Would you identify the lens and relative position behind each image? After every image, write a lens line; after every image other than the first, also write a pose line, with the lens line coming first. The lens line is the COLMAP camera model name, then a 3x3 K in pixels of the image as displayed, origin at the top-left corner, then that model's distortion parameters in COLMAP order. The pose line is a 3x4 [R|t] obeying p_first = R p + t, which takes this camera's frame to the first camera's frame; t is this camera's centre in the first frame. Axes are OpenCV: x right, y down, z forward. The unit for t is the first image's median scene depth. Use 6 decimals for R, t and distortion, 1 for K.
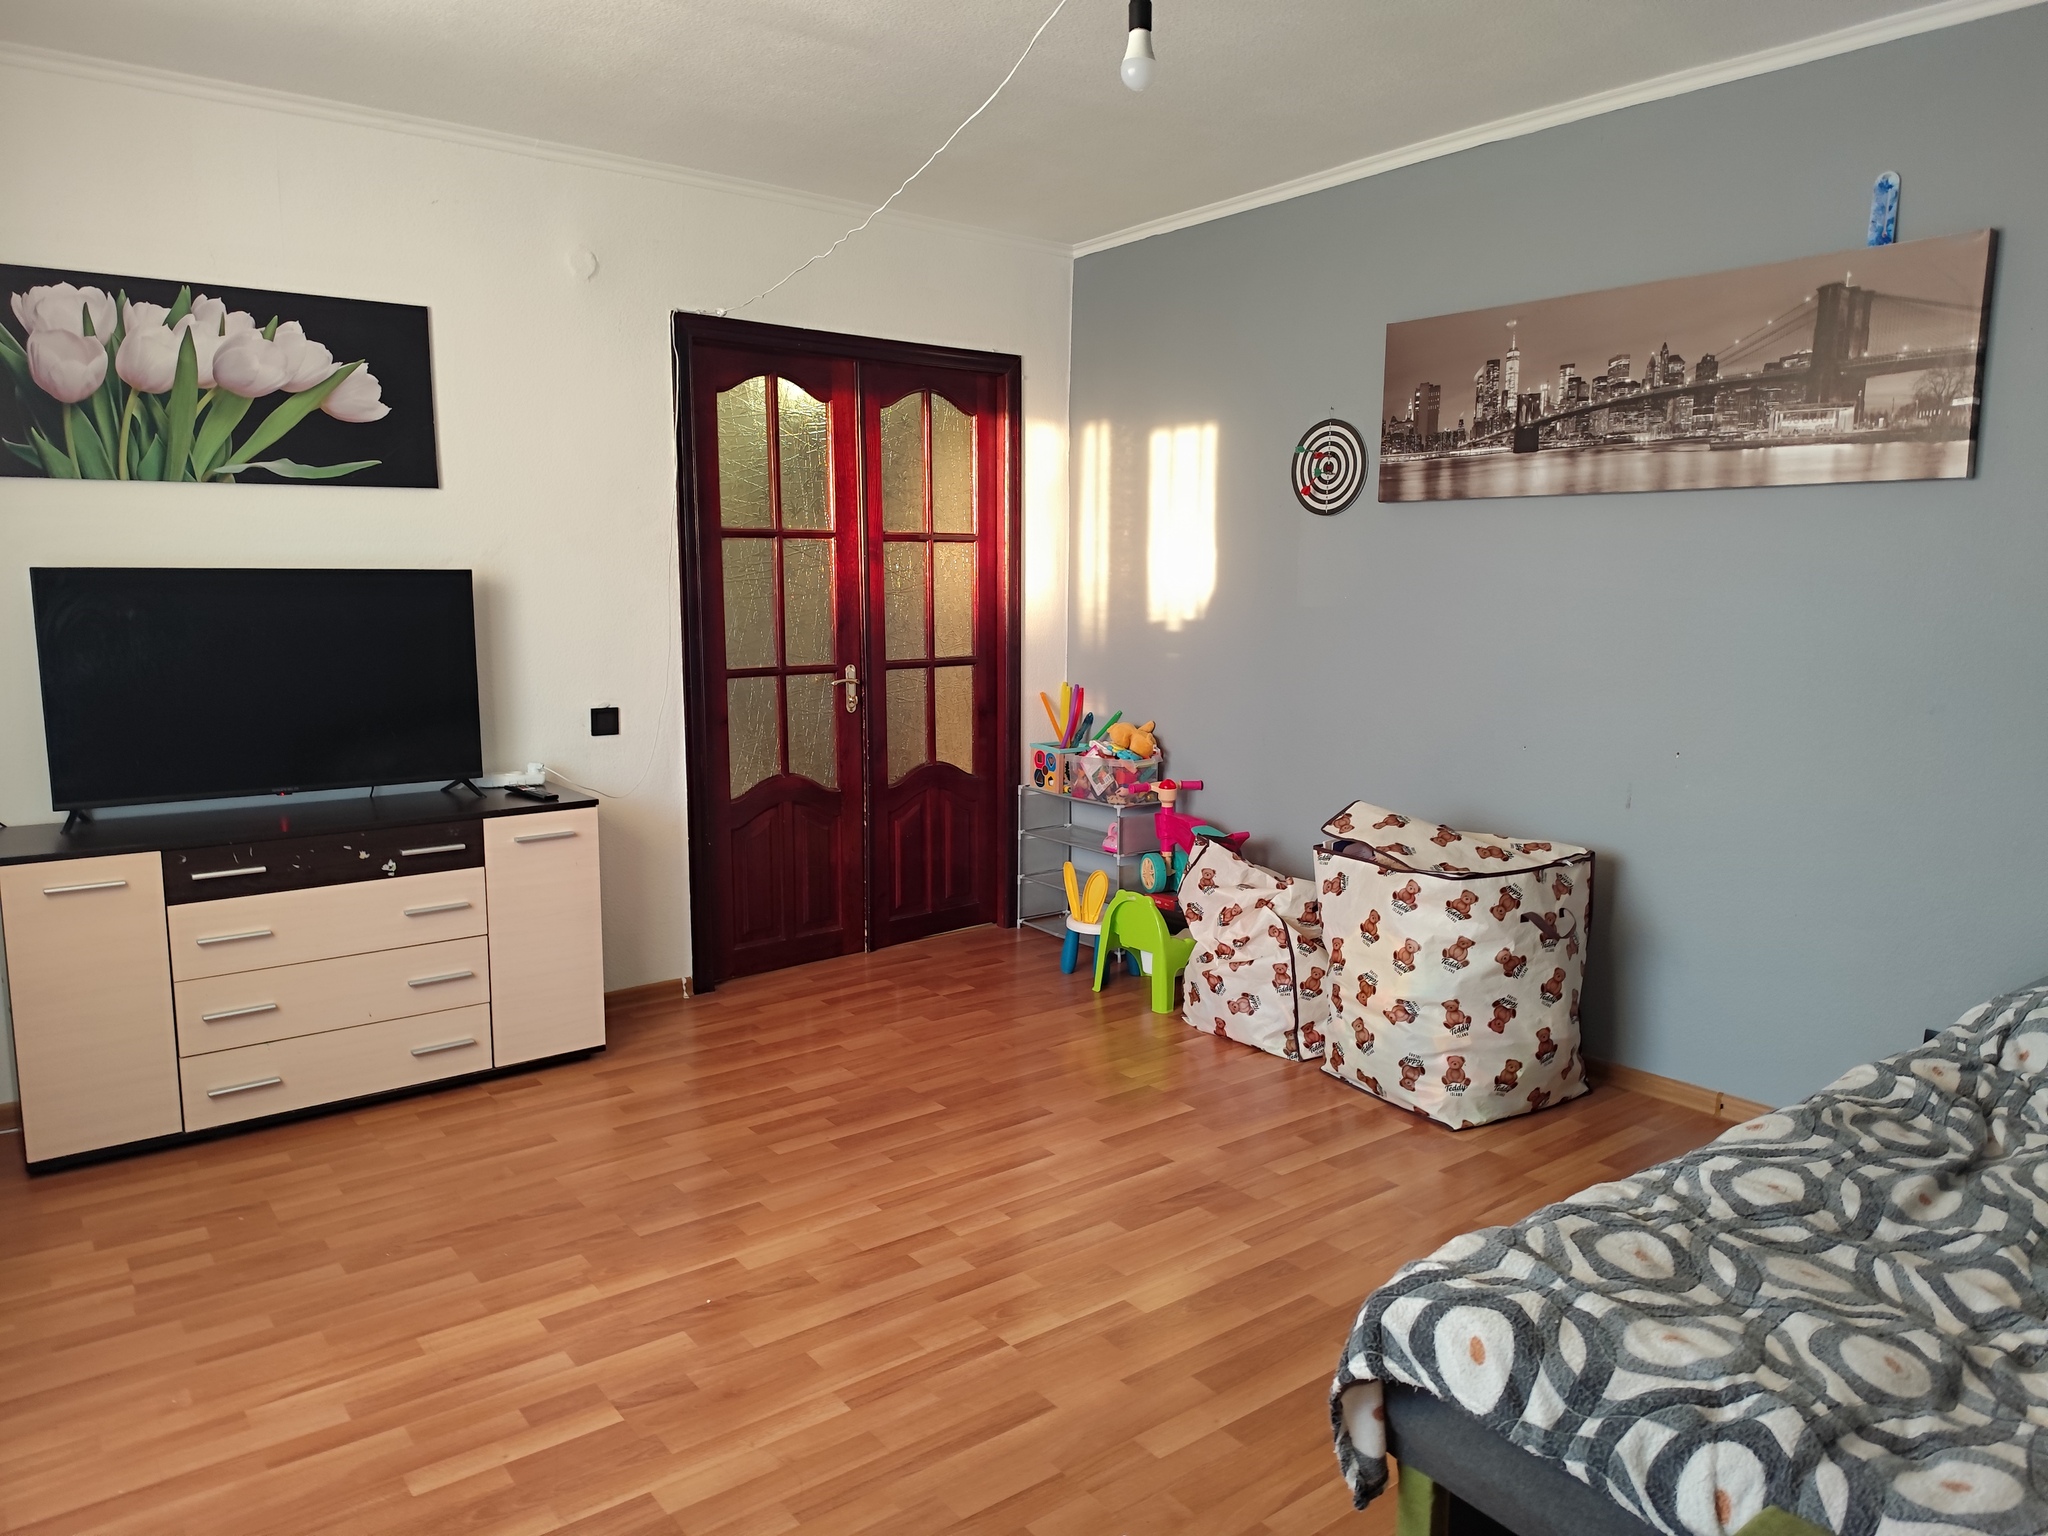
lens RADIAL K [[1405.5, 0, 1021.0], [0, 1405.5, 764.7], [0, 0, 1]] dist [-0.001835, -0.004326]
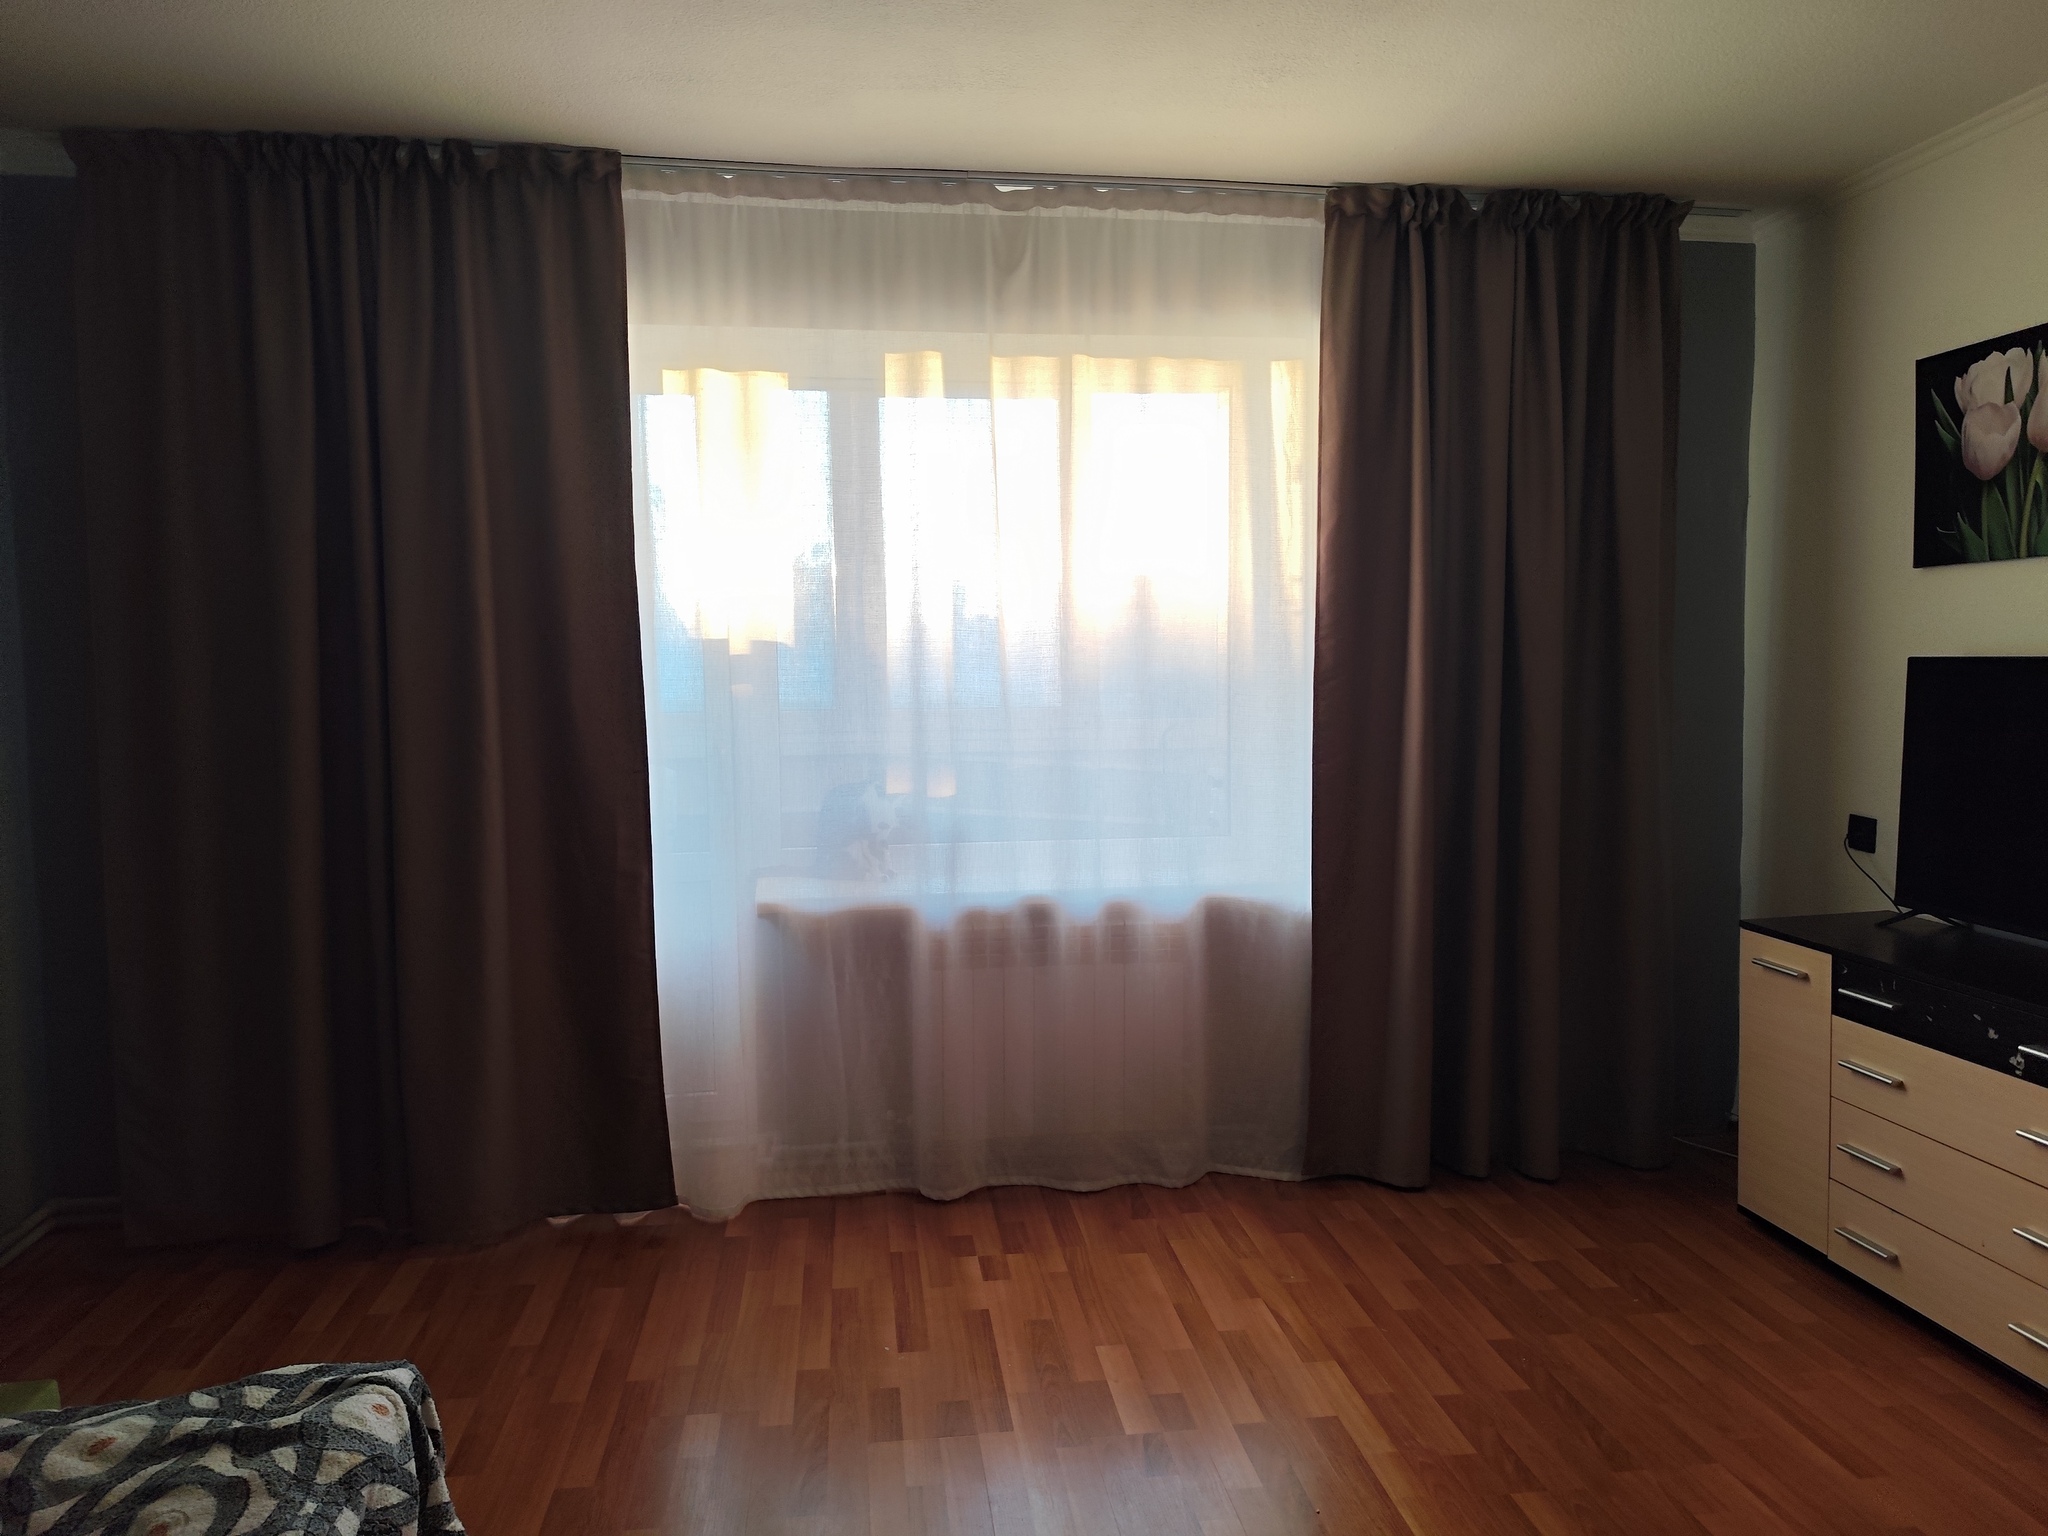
lens RADIAL K [[1405.5, 0, 1020.0], [0, 1405.5, 767.3], [0, 0, 1]] dist [-0.001835, -0.004326]
pose [[-0.502566, 0.068844, -0.861793, 0.465072], [-0.107555, 0.984102, 0.141336, -0.135951], [0.857822, 0.163721, -0.487172, 0.952619]]
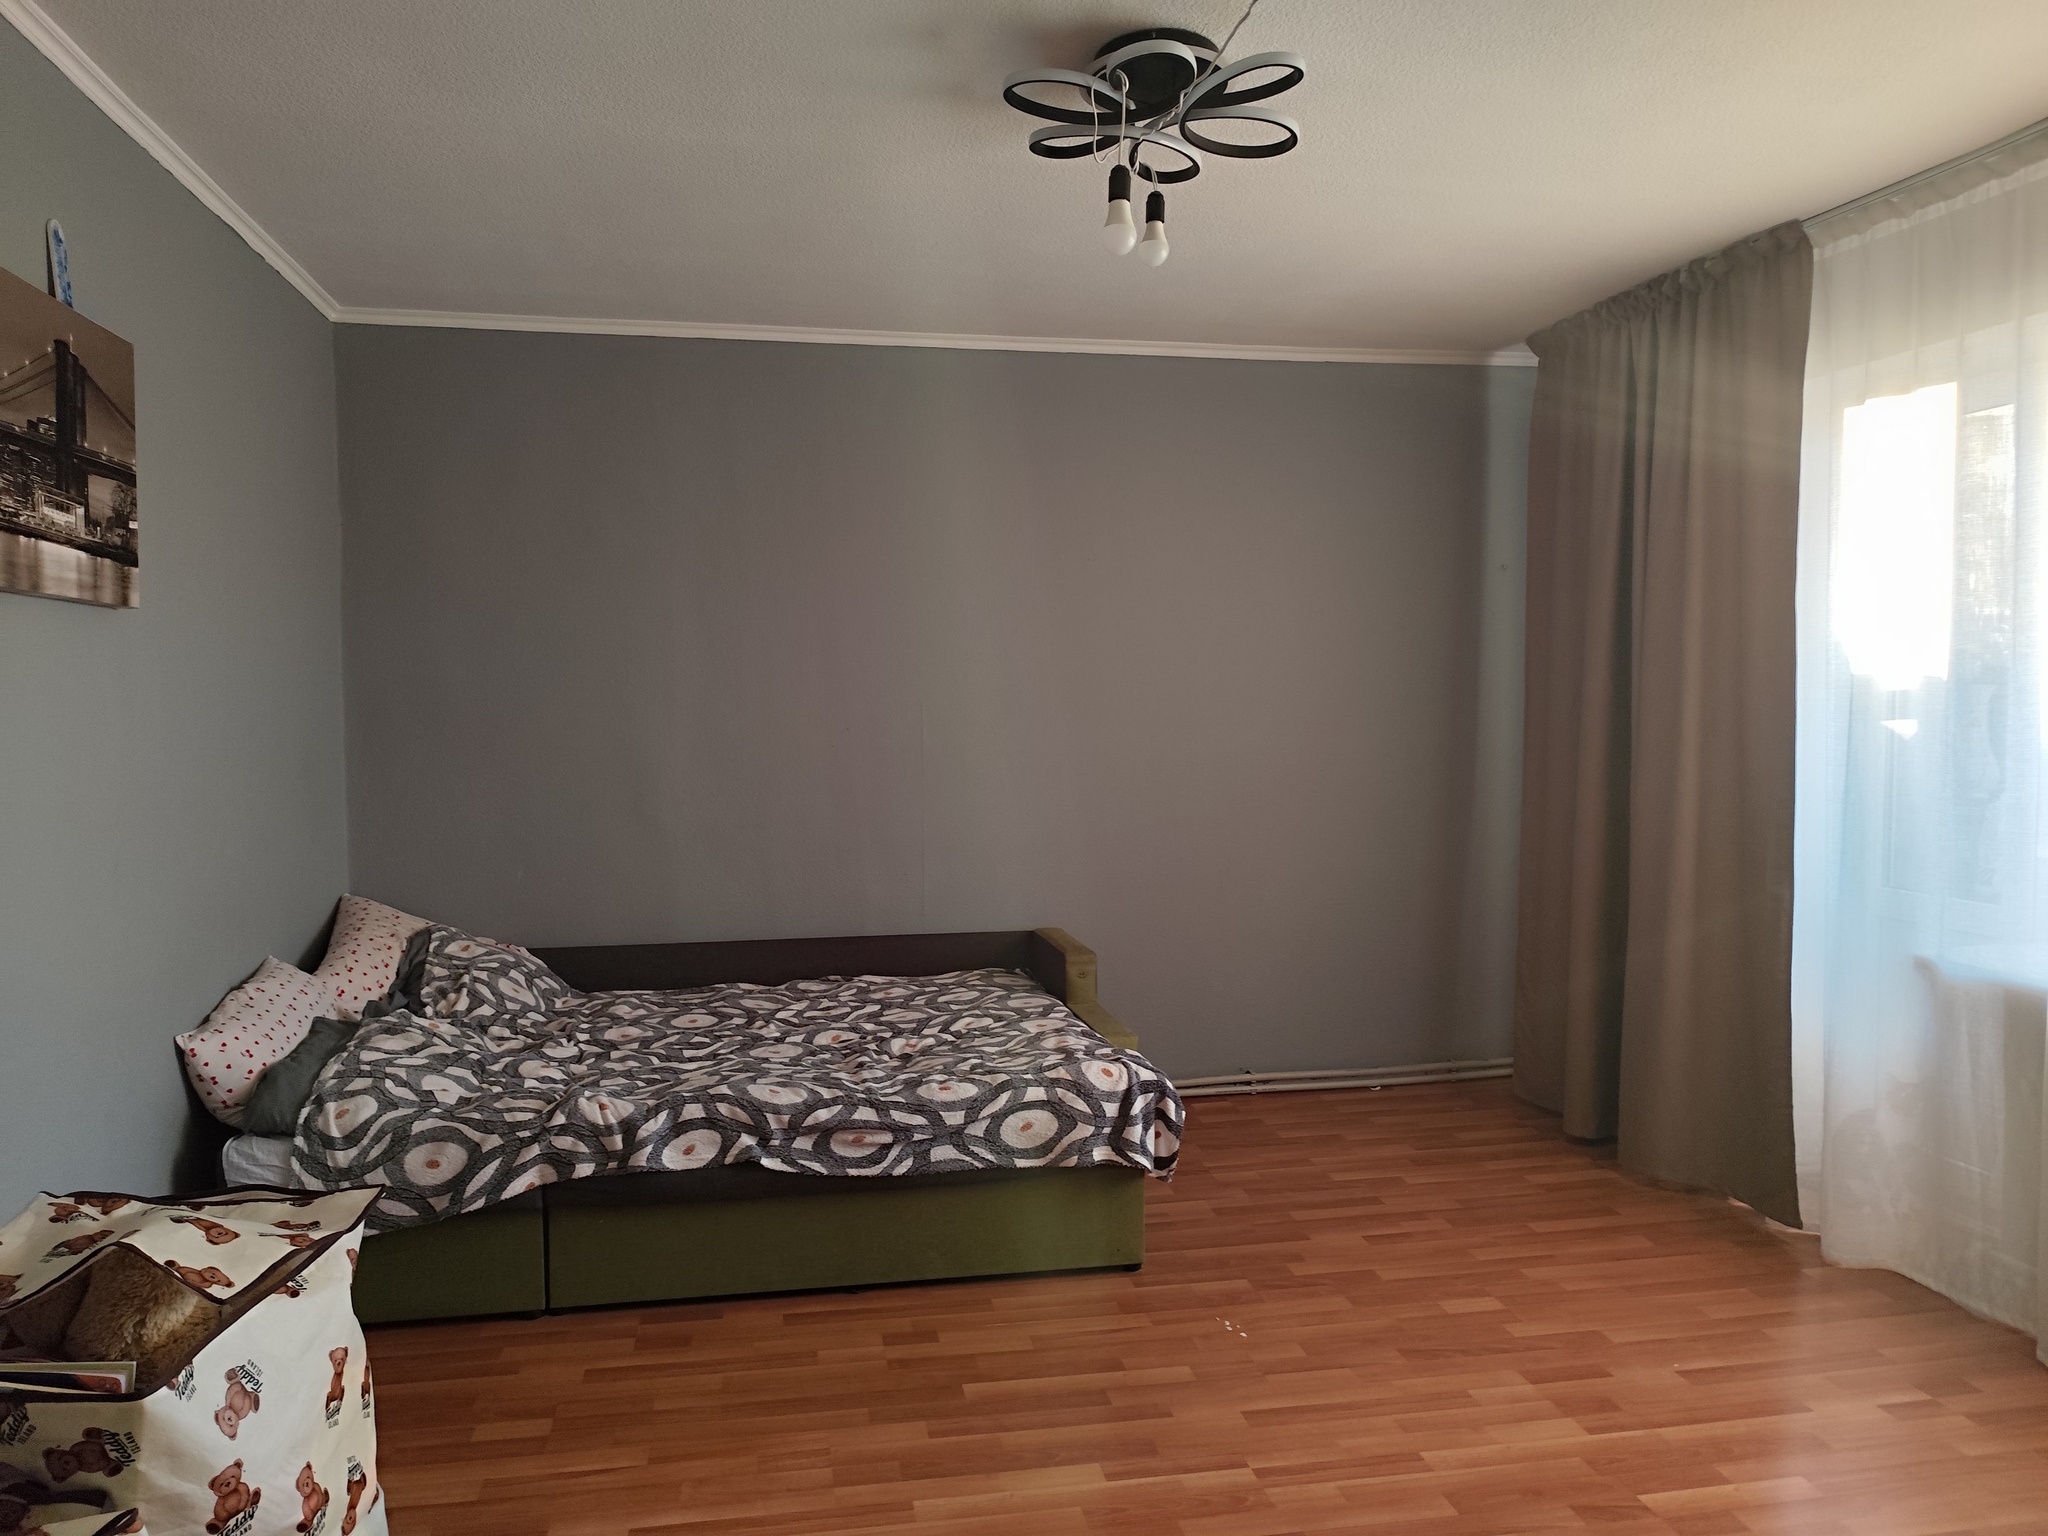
lens RADIAL K [[1405.5, 0, 1012.8], [0, 1405.5, 772.2], [0, 0, 1]] dist [-0.001835, -0.004326]
pose [[-0.889634, -0.025506, 0.455961, -0.230078], [0.061220, 0.982766, 0.174422, -0.203056], [-0.452552, 0.183086, -0.872741, 1.413053]]
